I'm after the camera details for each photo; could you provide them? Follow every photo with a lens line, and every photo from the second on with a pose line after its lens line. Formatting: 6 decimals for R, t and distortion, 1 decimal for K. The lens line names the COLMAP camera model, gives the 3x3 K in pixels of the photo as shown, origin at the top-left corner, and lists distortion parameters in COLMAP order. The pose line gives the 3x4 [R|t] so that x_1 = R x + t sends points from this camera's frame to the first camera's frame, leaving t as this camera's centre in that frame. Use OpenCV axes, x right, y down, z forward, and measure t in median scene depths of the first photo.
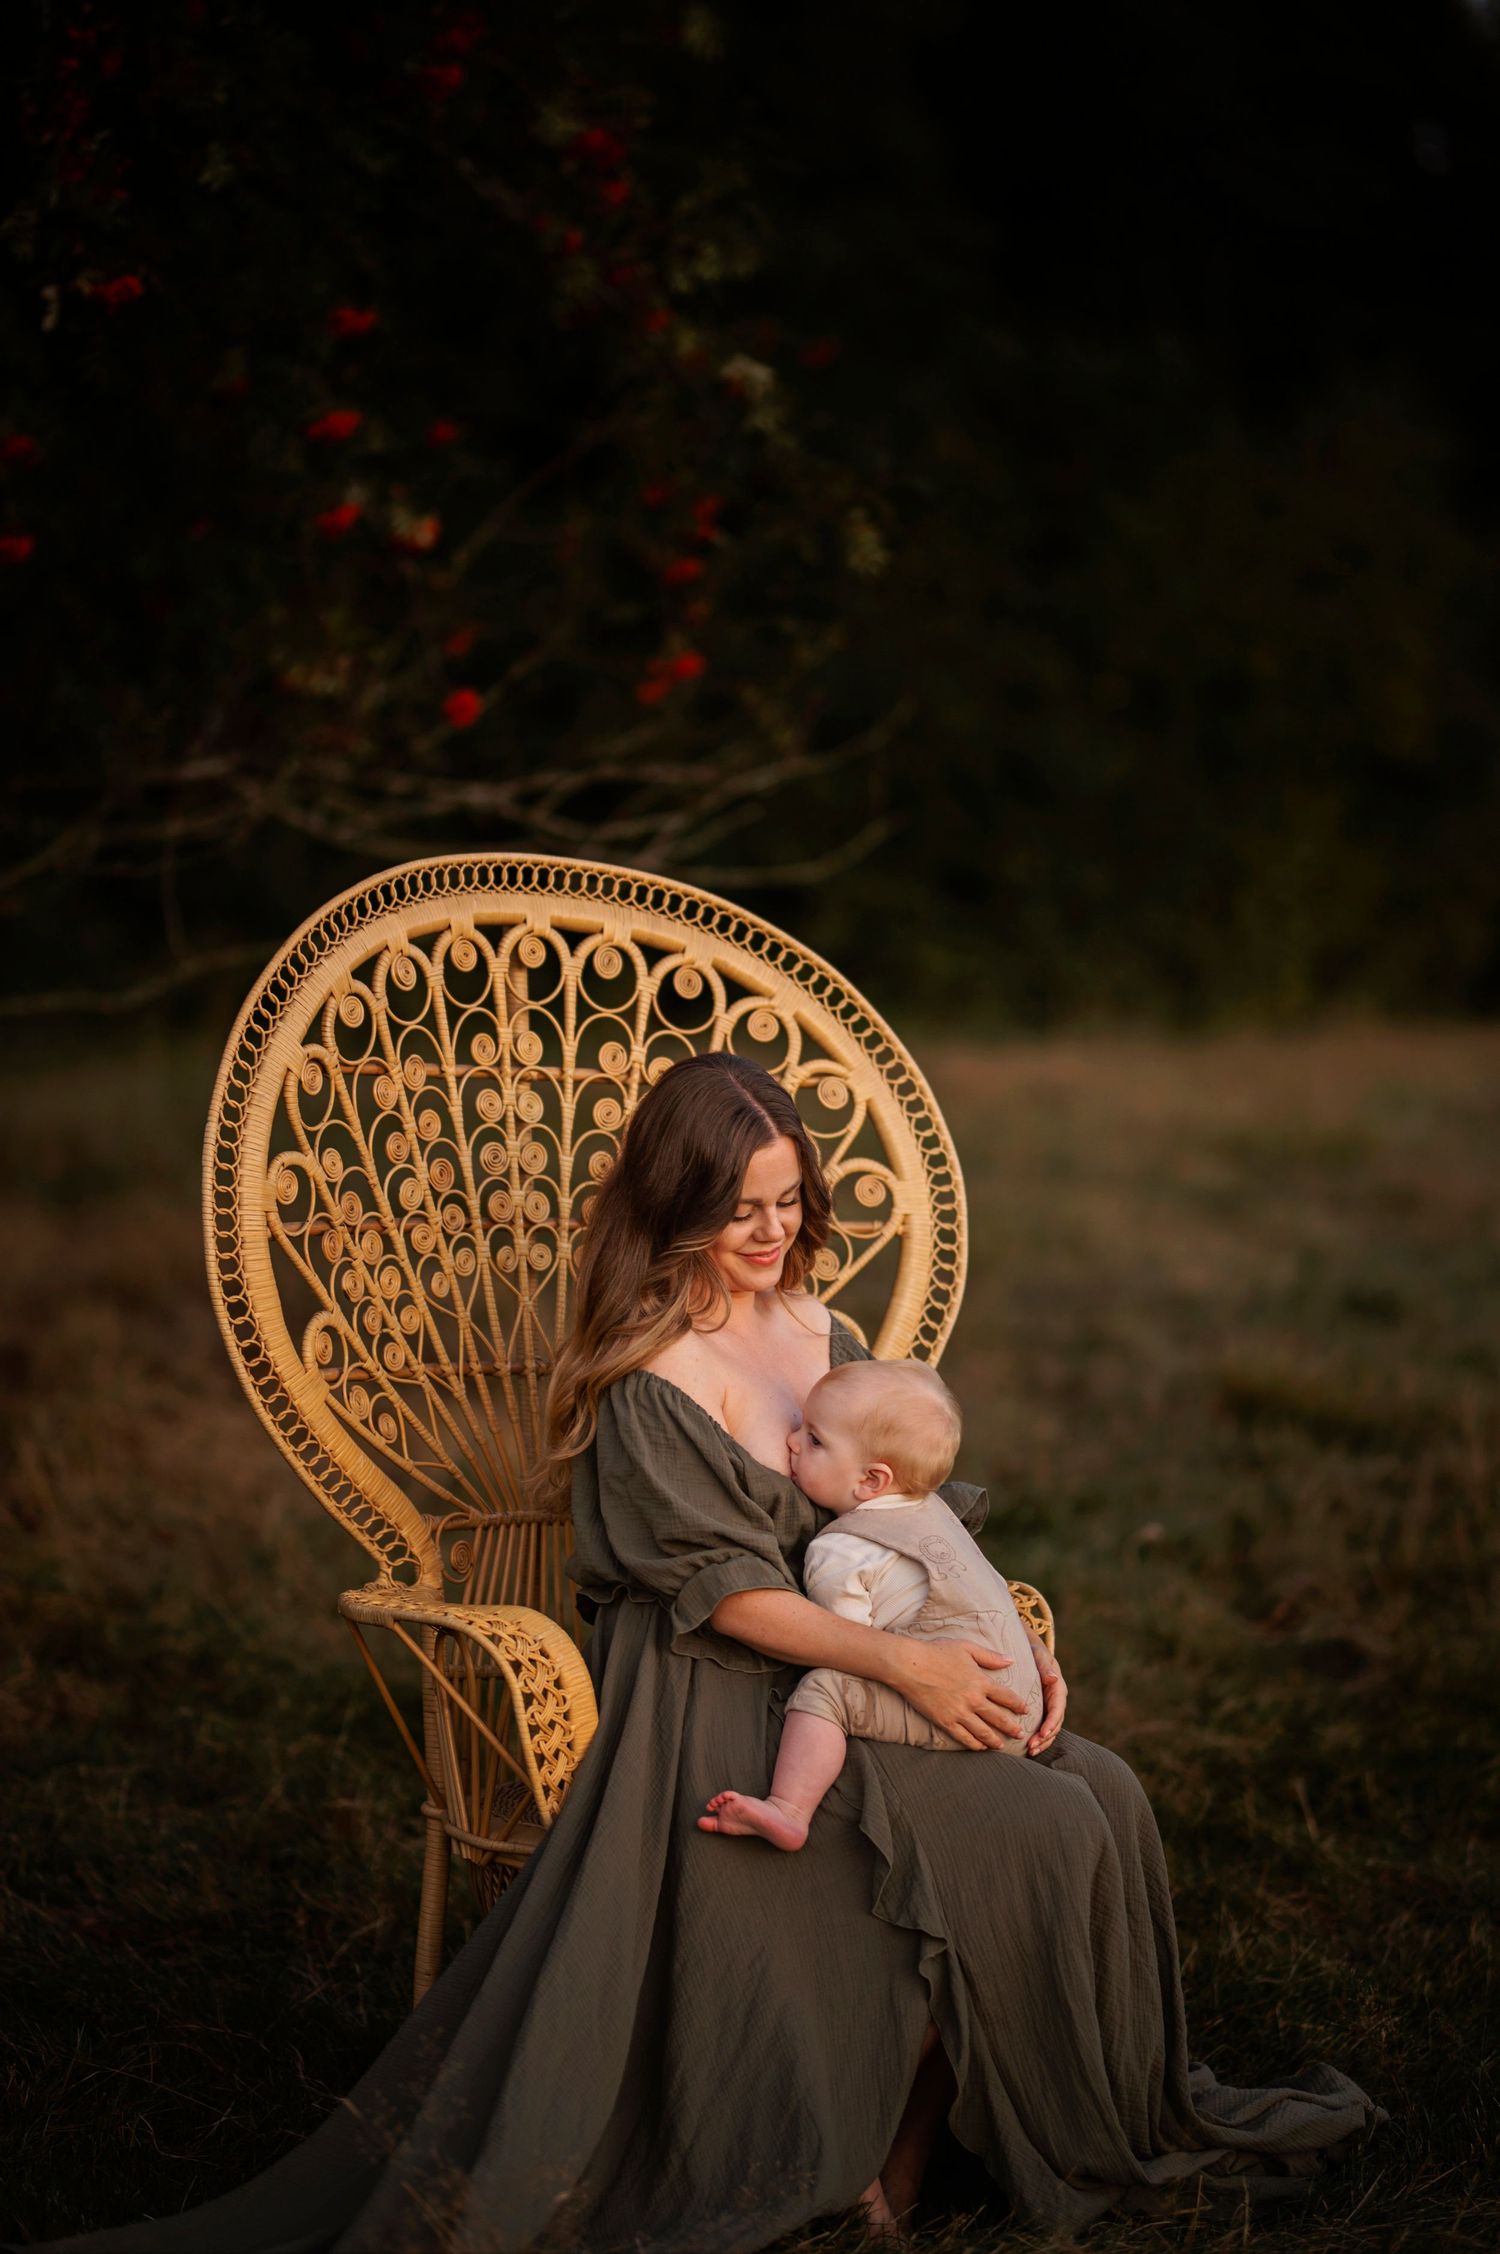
lens RADIAL K [[5396.7, 0, 753.9], [0, 5396.7, 1121.3], [0, 0, 1]] dist [-0.025137, 0.000000]
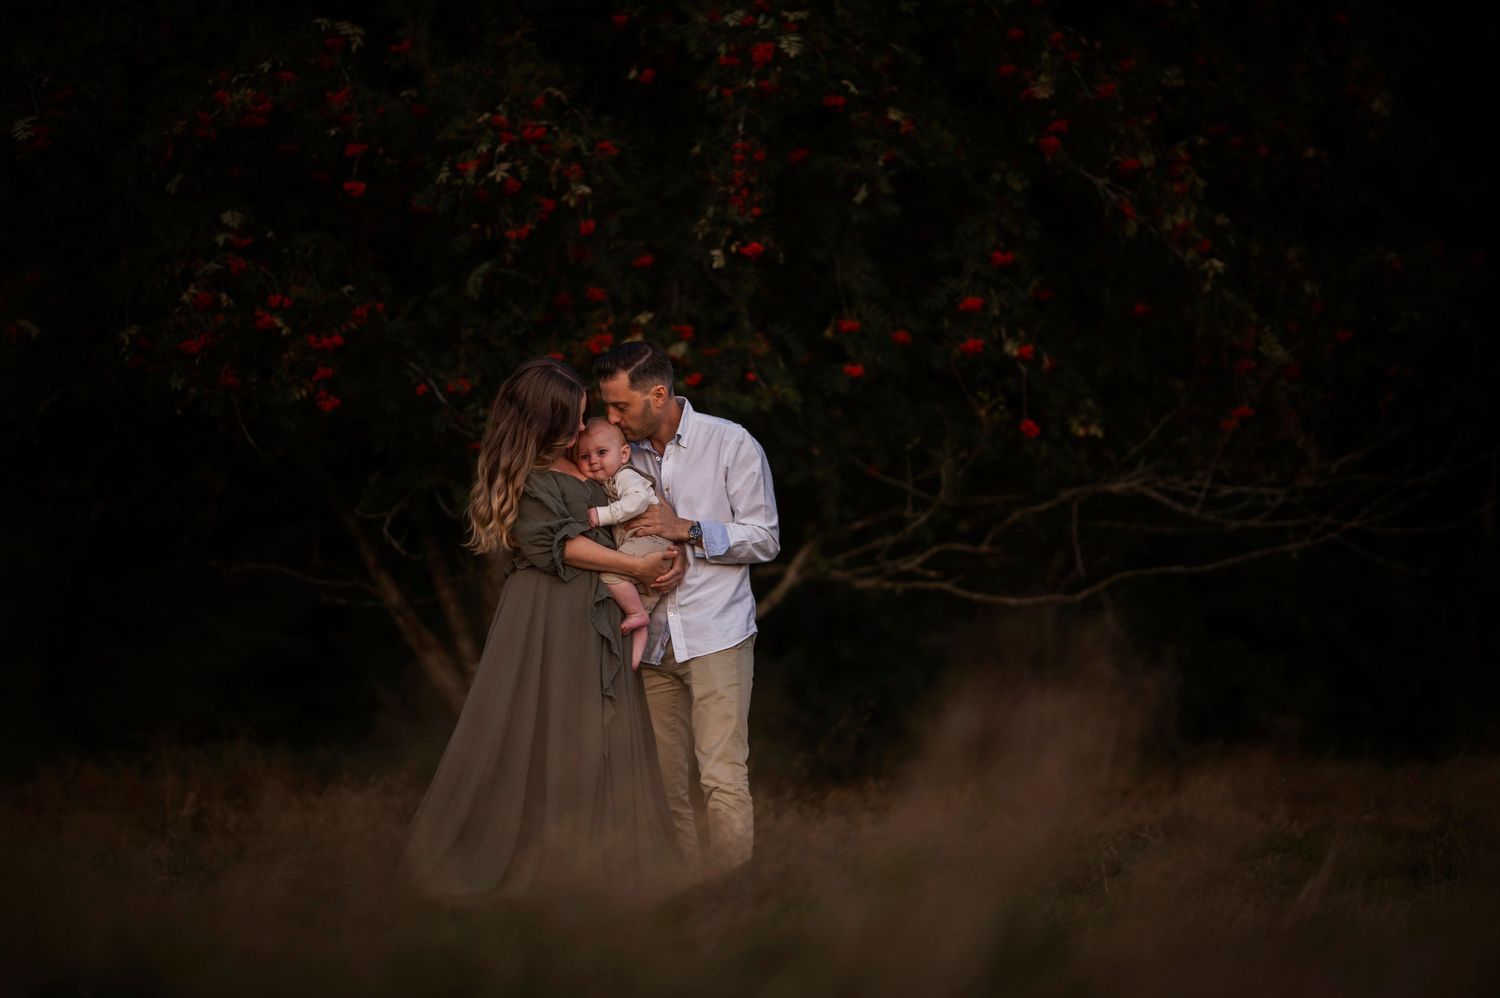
lens RADIAL K [[3591.4, 0, 698.4], [0, 3591.4, 483.8], [0, 0, 1]] dist [-0.025137, 0.000000]
pose [[0.818957, -0.057698, -0.570947, 0.984149], [-0.010398, 0.993277, -0.115291, 0.169197], [0.573761, 0.100355, 0.812852, -0.370936]]
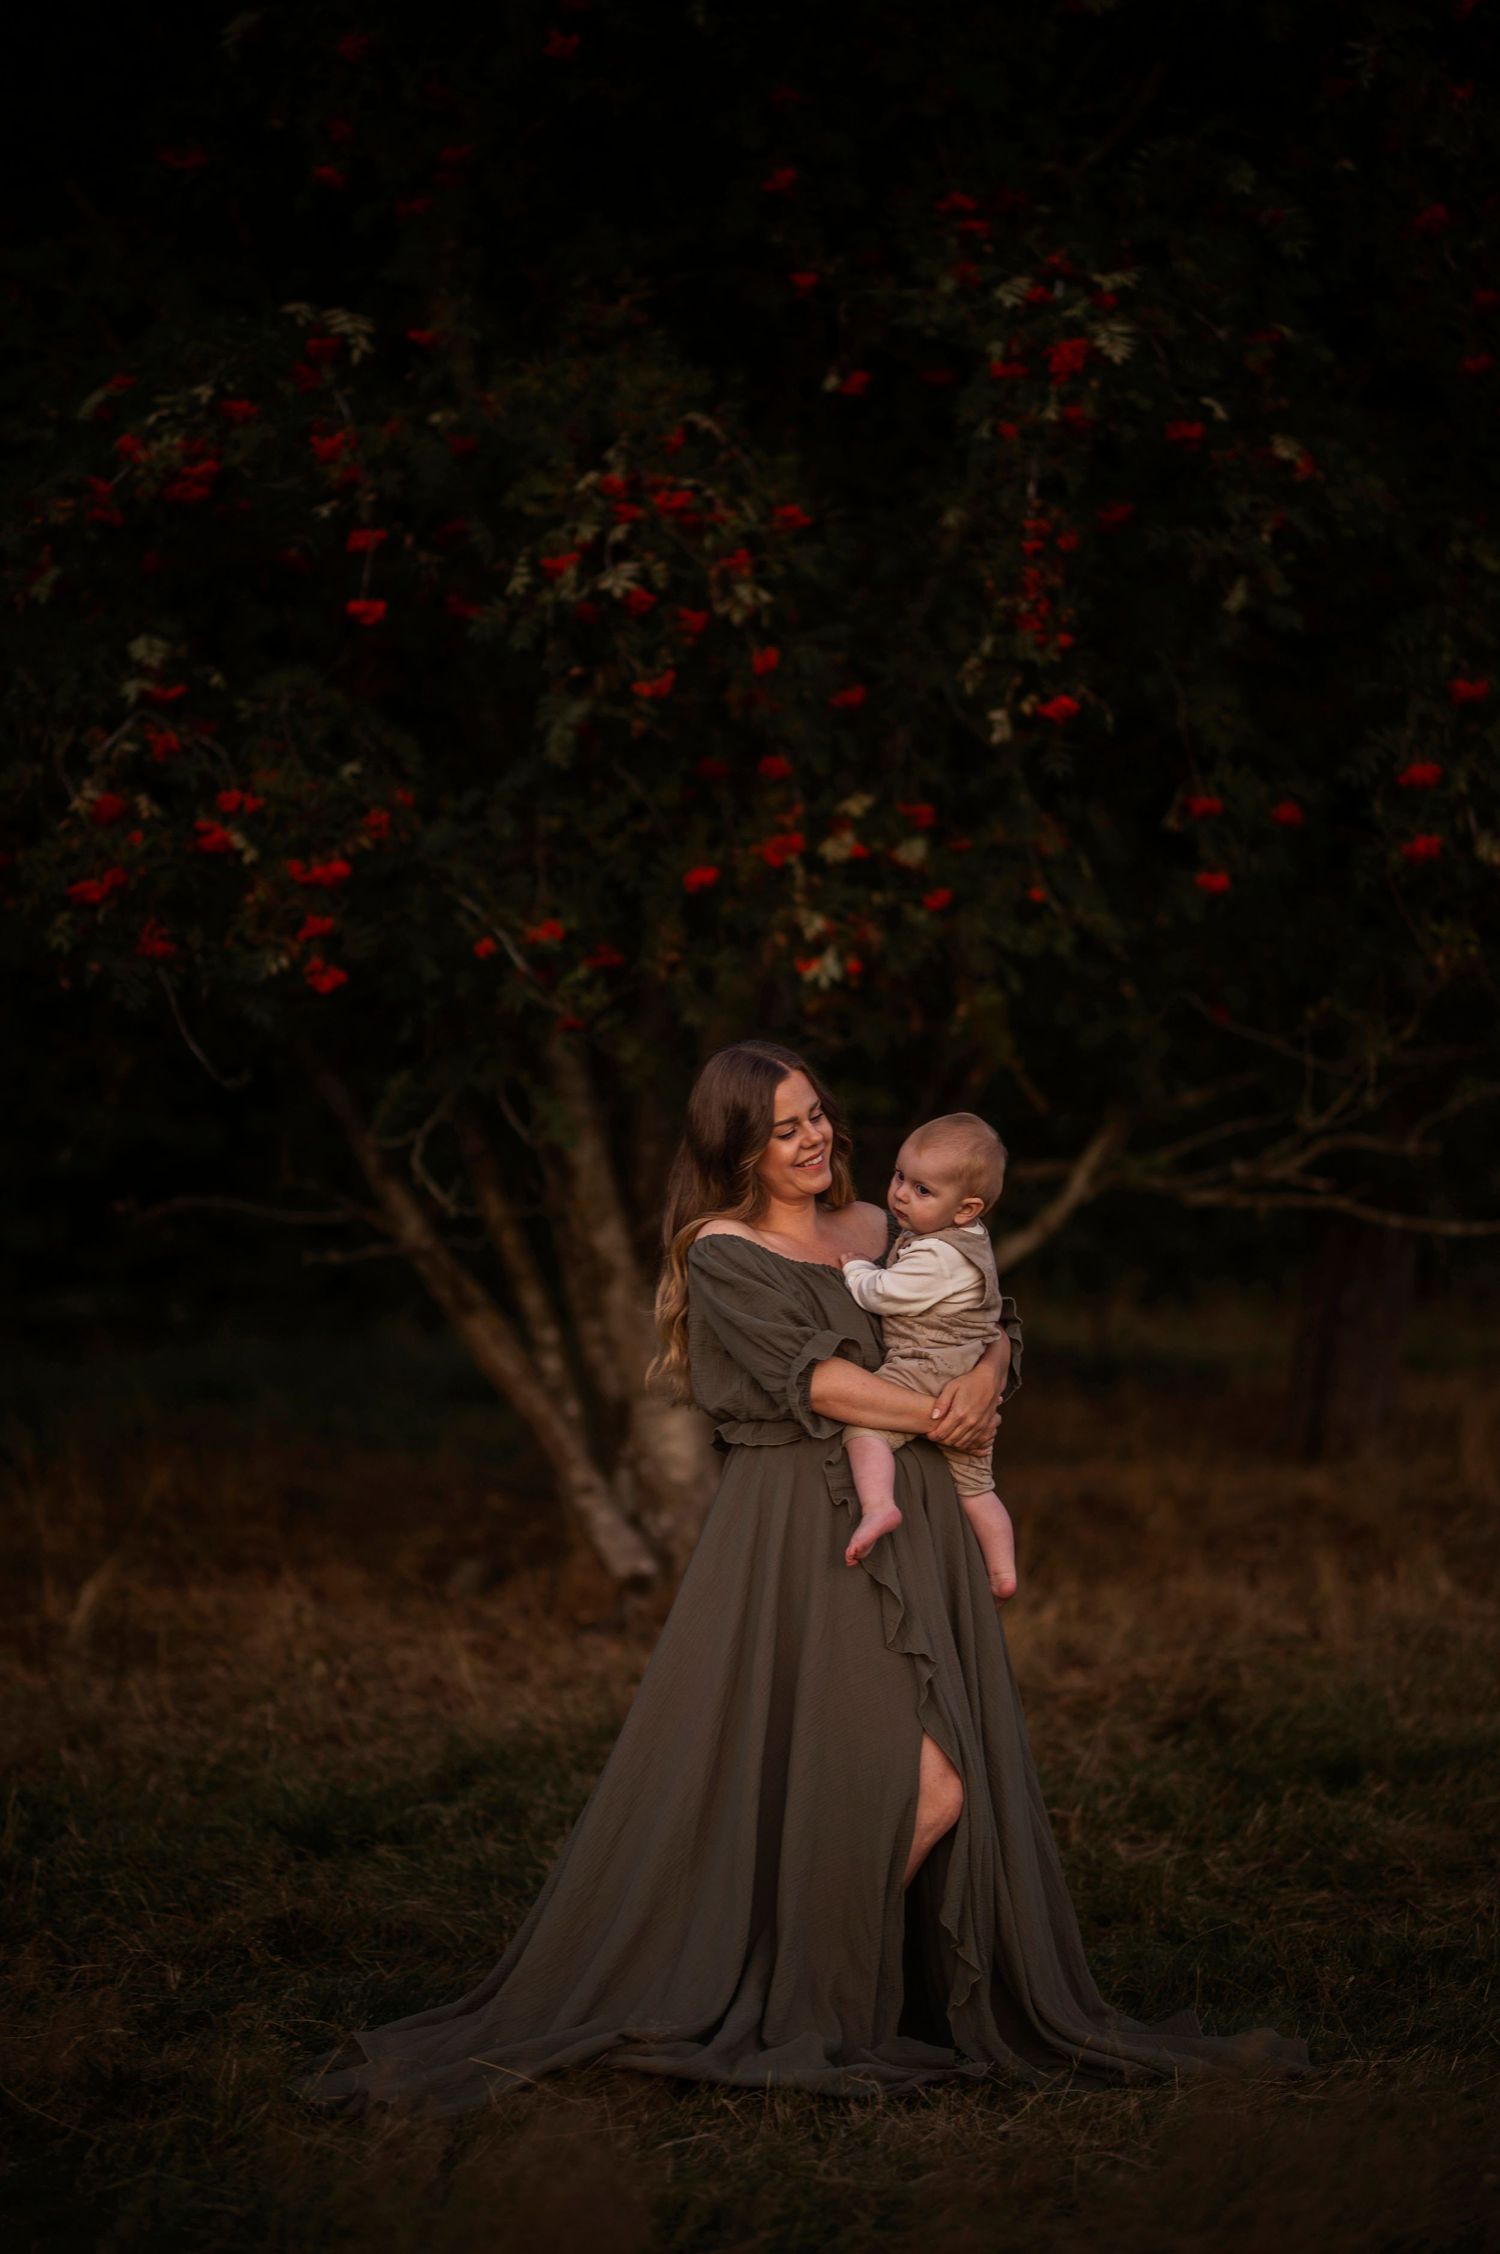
lens RADIAL K [[5396.7, 0, 758.4], [0, 5396.7, 1136.5], [0, 0, 1]] dist [-0.025137, 0.000000]
pose [[0.819528, -0.025656, -0.572464, 0.778689], [0.003525, 0.999204, -0.039735, 0.010752], [0.573028, 0.030546, 0.818966, -0.207064]]
